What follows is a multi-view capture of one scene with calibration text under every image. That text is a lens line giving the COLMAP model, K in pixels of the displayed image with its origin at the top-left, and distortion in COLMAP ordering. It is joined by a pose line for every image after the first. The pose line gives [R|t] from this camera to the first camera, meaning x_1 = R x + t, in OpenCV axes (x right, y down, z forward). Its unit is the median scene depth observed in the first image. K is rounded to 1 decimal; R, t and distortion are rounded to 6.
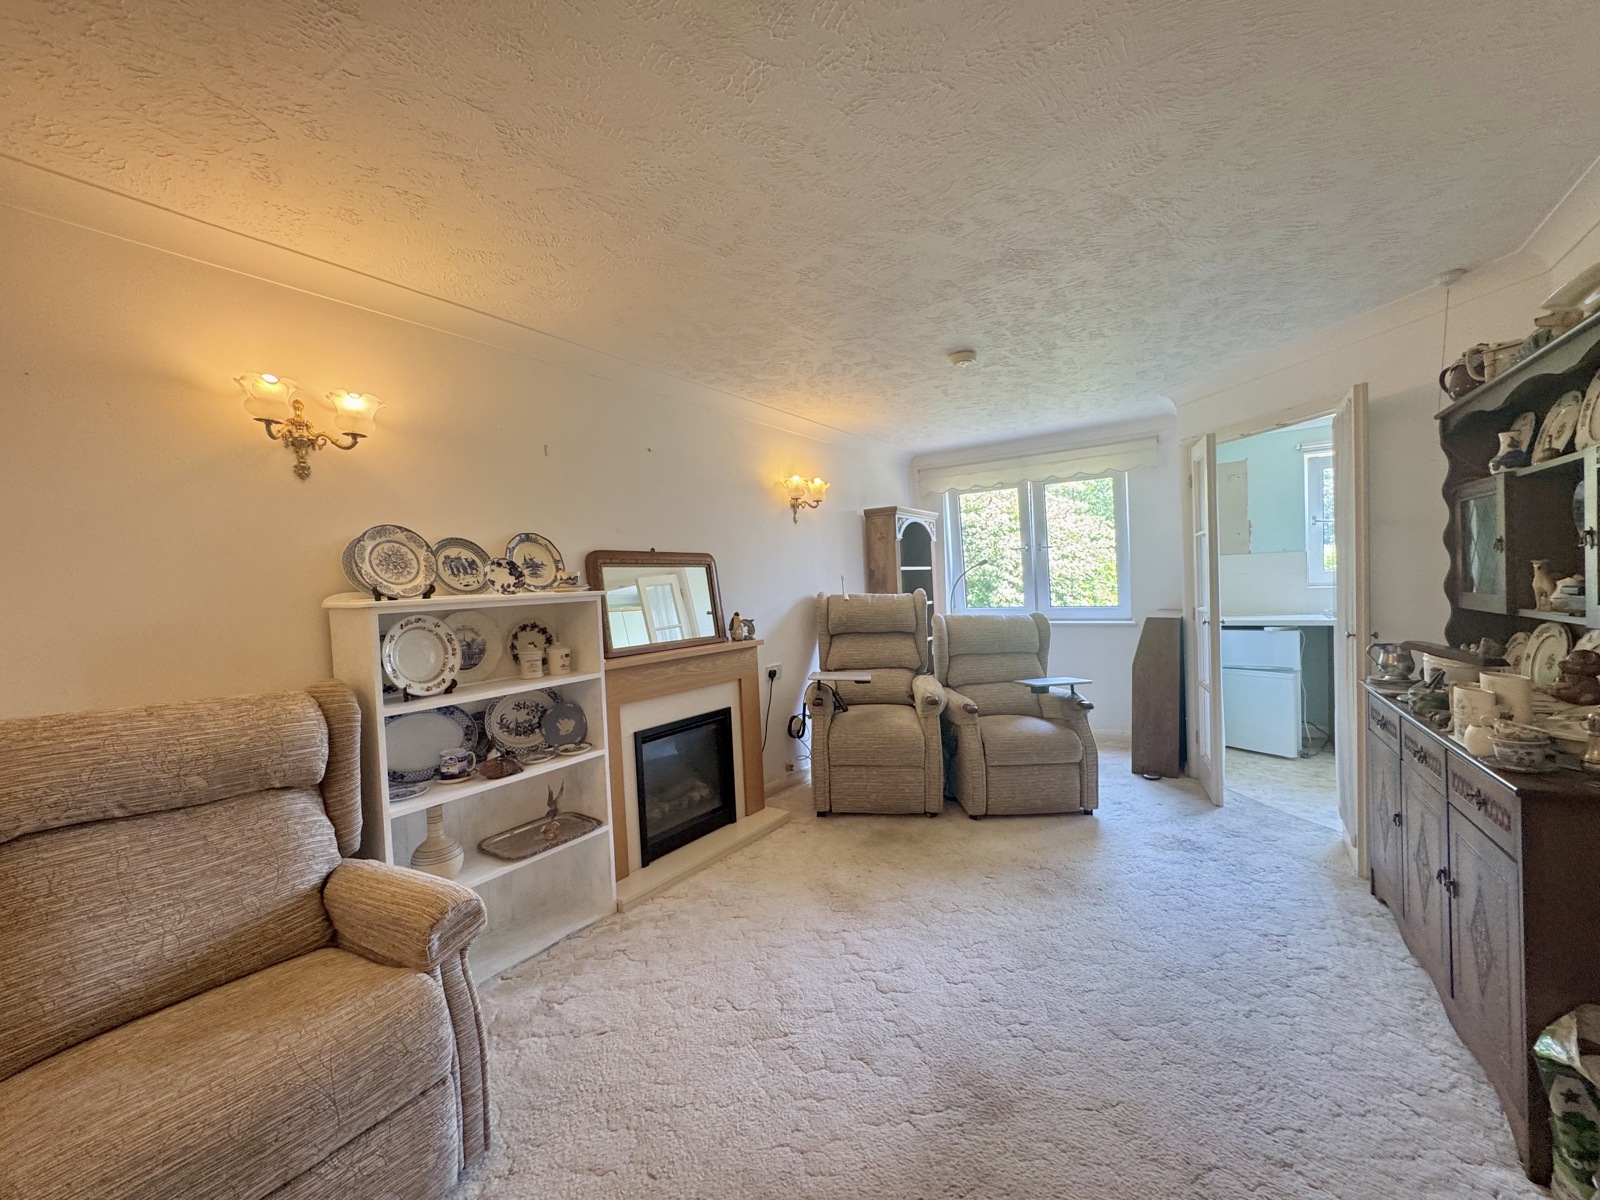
lens RADIAL K [[638.1, 0, 800.0], [0, 638.1, 600.0], [0, 0, 1]] dist [-0.000240, 0.000087]
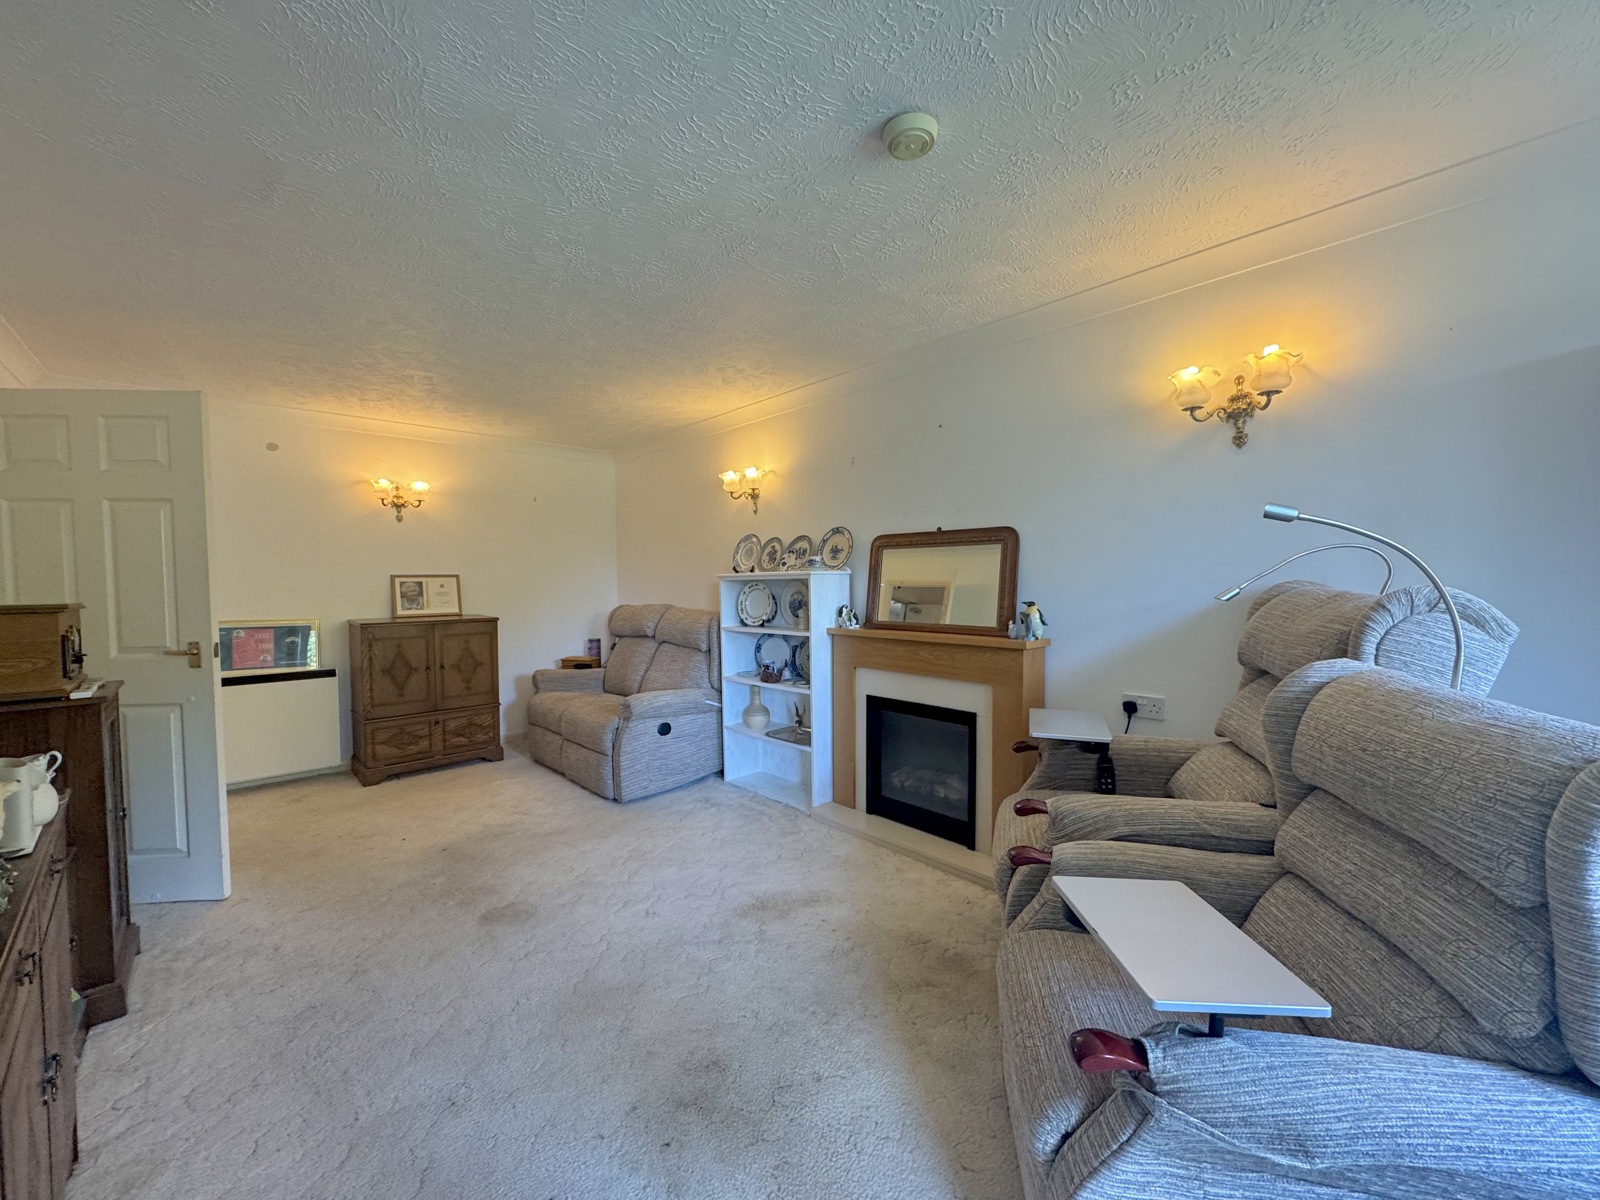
lens RADIAL K [[638.1, 0, 800.0], [0, 638.1, 600.0], [0, 0, 1]] dist [-0.000240, 0.000087]
pose [[-0.215145, 0.074203, -0.973759, 0.873139], [-0.005479, 0.997002, 0.077185, -0.049932], [0.976567, 0.021941, -0.214094, 1.126040]]
